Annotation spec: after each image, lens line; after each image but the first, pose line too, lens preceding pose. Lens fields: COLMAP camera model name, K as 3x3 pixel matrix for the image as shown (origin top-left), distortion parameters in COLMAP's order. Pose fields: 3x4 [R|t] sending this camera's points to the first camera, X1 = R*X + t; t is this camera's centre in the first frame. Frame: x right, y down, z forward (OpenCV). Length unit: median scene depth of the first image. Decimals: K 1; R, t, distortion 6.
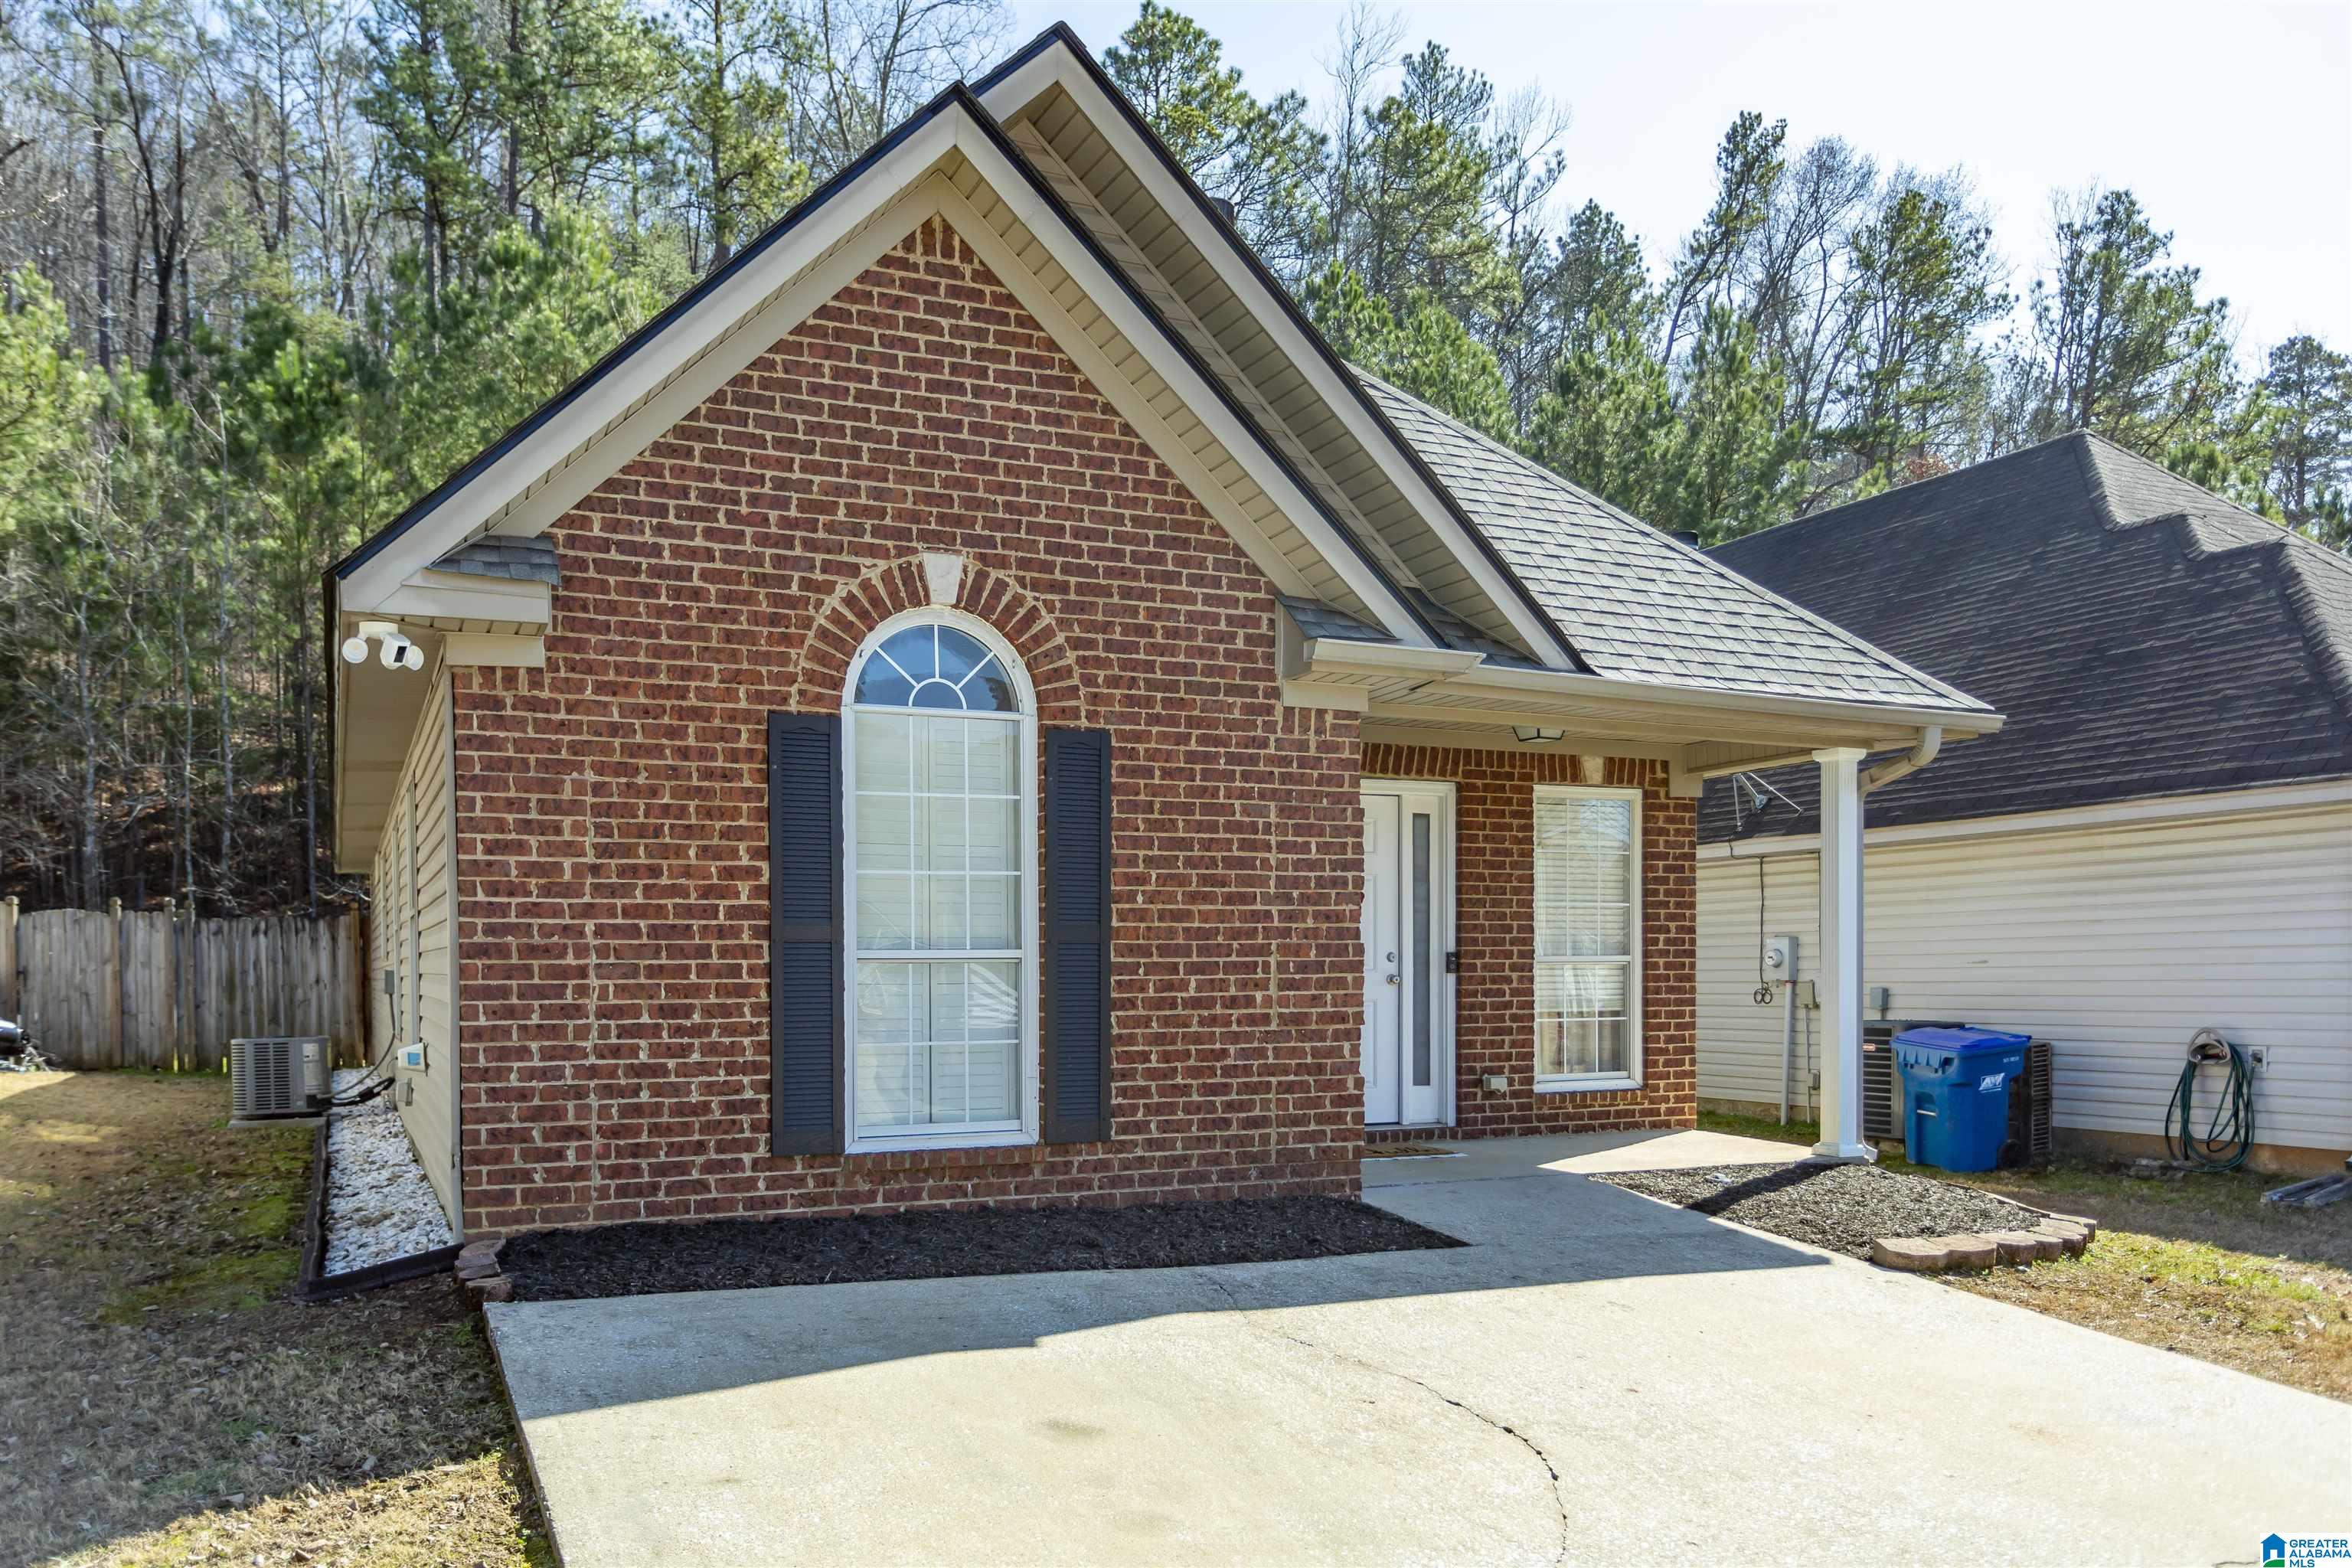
lens RADIAL K [[1893.9, 0, 1176.6], [0, 1893.9, 1019.0], [0, 0, 1]] dist [0.007459, -0.004957]
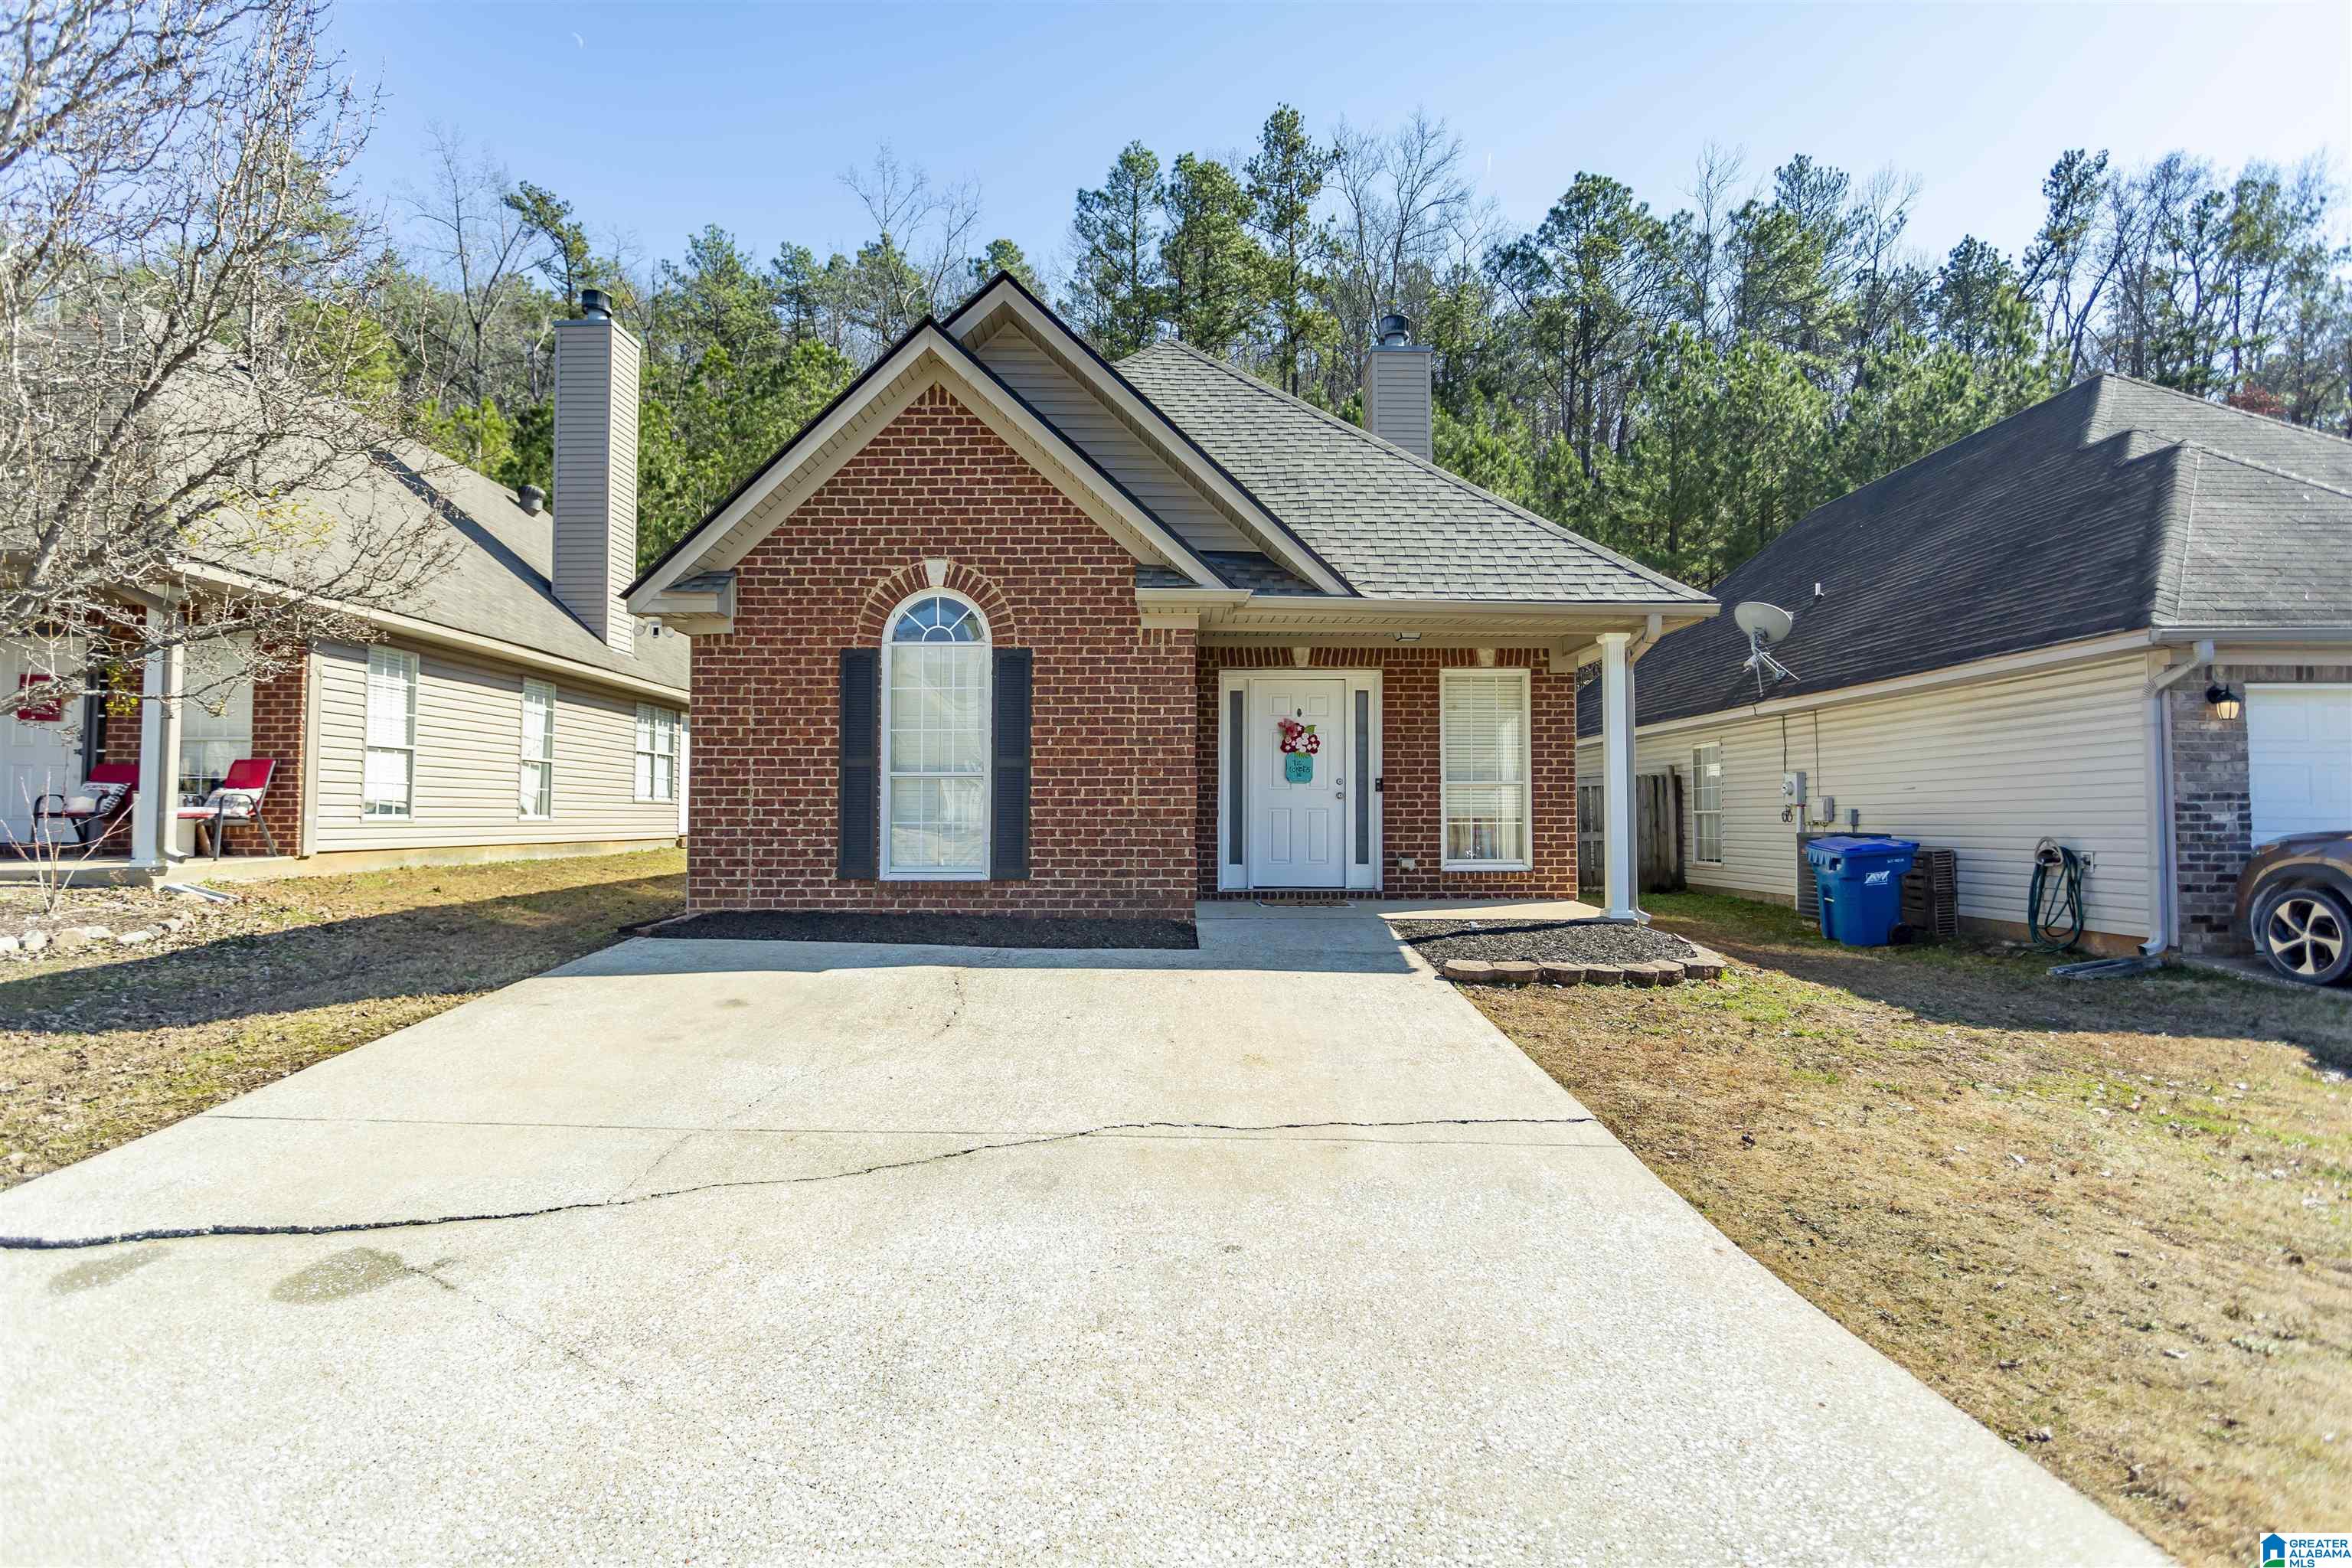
lens RADIAL K [[1224.8, 0, 1177.9], [0, 1224.8, 769.8], [0, 0, 1]] dist [-0.003768, -0.000330]
pose [[0.897053, -0.010943, -0.441788, 0.572259], [-0.017096, 0.998086, -0.059435, 0.026529], [0.441592, 0.060869, 0.895149, 0.035130]]
